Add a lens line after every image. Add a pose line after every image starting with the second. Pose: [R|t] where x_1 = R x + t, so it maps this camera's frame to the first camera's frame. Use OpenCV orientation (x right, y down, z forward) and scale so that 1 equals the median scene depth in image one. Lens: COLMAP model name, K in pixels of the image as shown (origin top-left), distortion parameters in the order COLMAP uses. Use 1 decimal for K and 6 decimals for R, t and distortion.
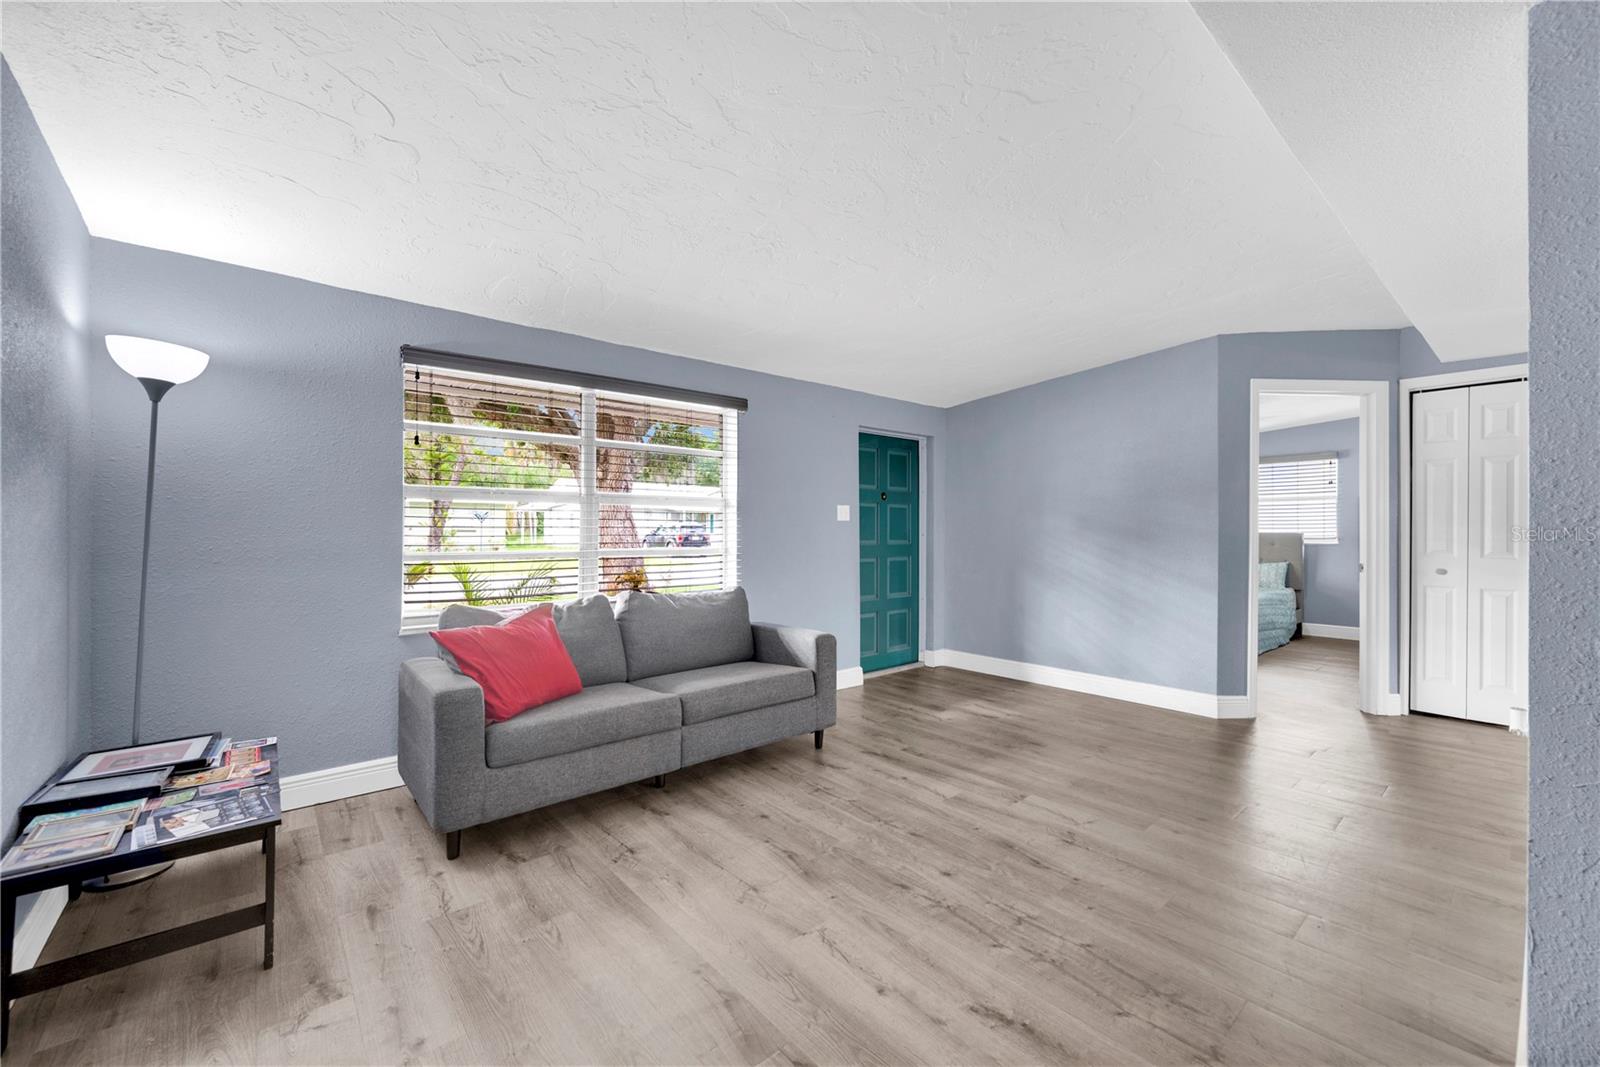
lens RADIAL K [[645.4, 0, 800.0], [0, 645.4, 533.5], [0, 0, 1]] dist [-0.001199, -0.000312]
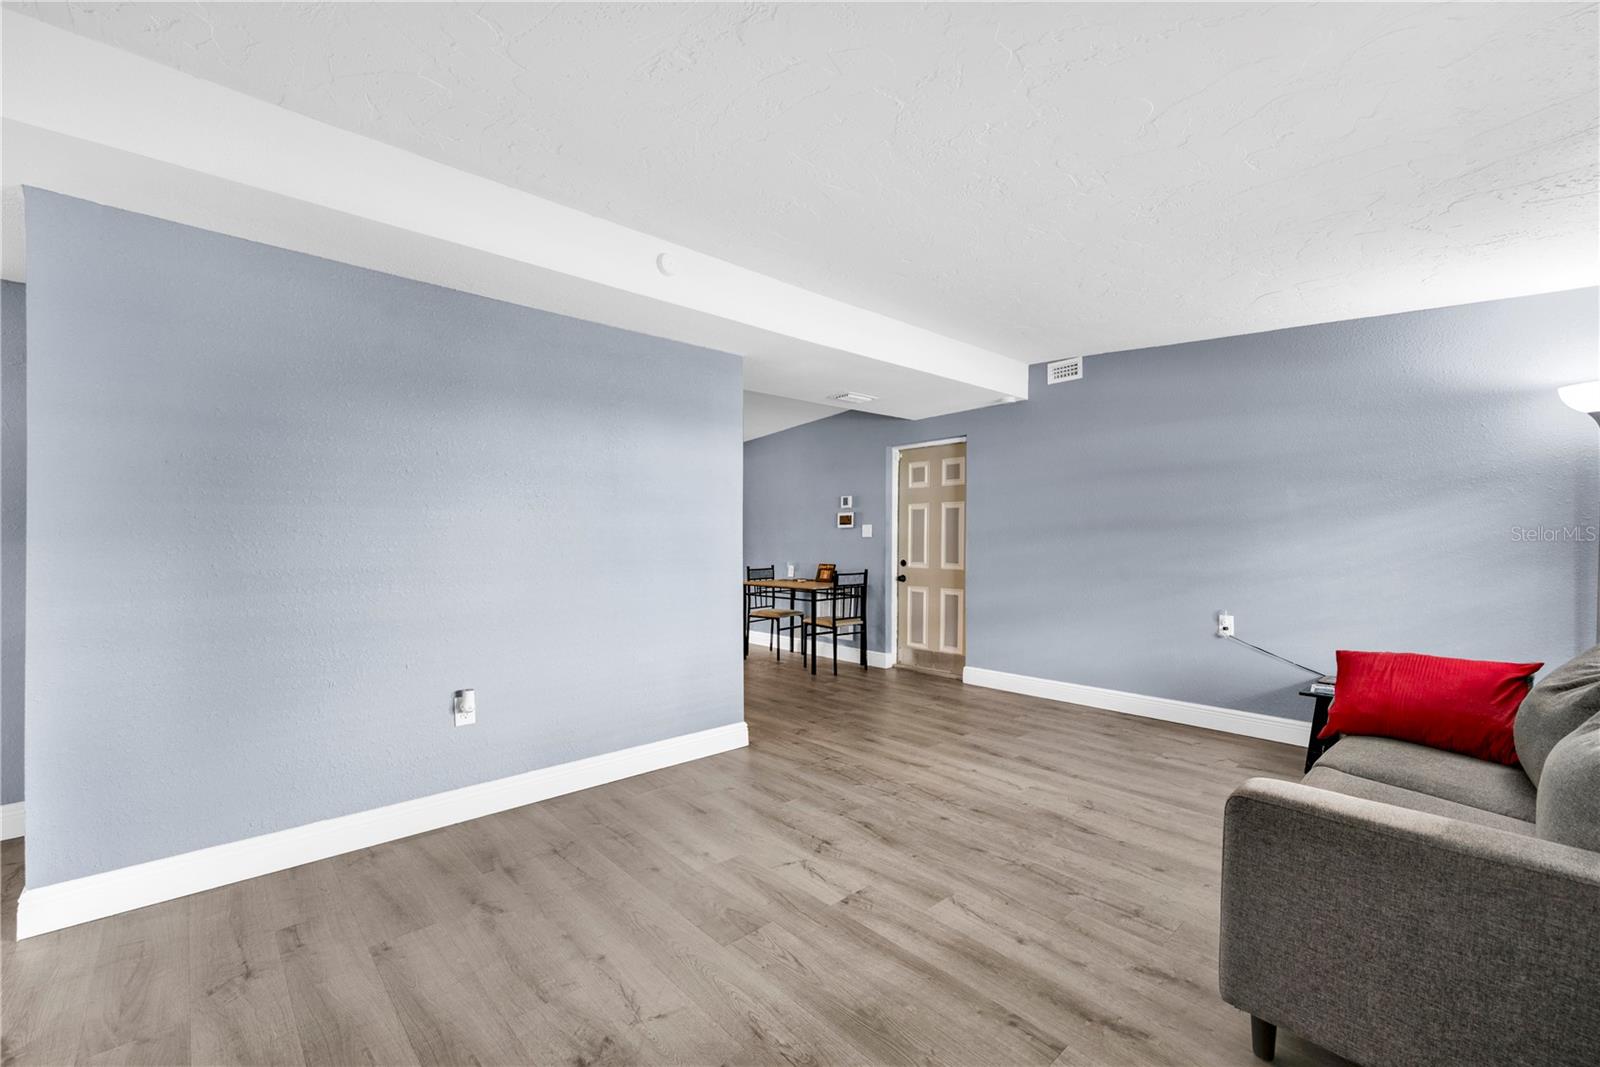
lens RADIAL K [[645.4, 0, 800.0], [0, 645.4, 533.5], [0, 0, 1]] dist [-0.001199, -0.000312]
pose [[-0.999523, -0.004142, -0.030598, 0.465482], [-0.004158, 0.999991, 0.000451, -0.006990], [0.030596, 0.000578, -0.999532, 1.908511]]
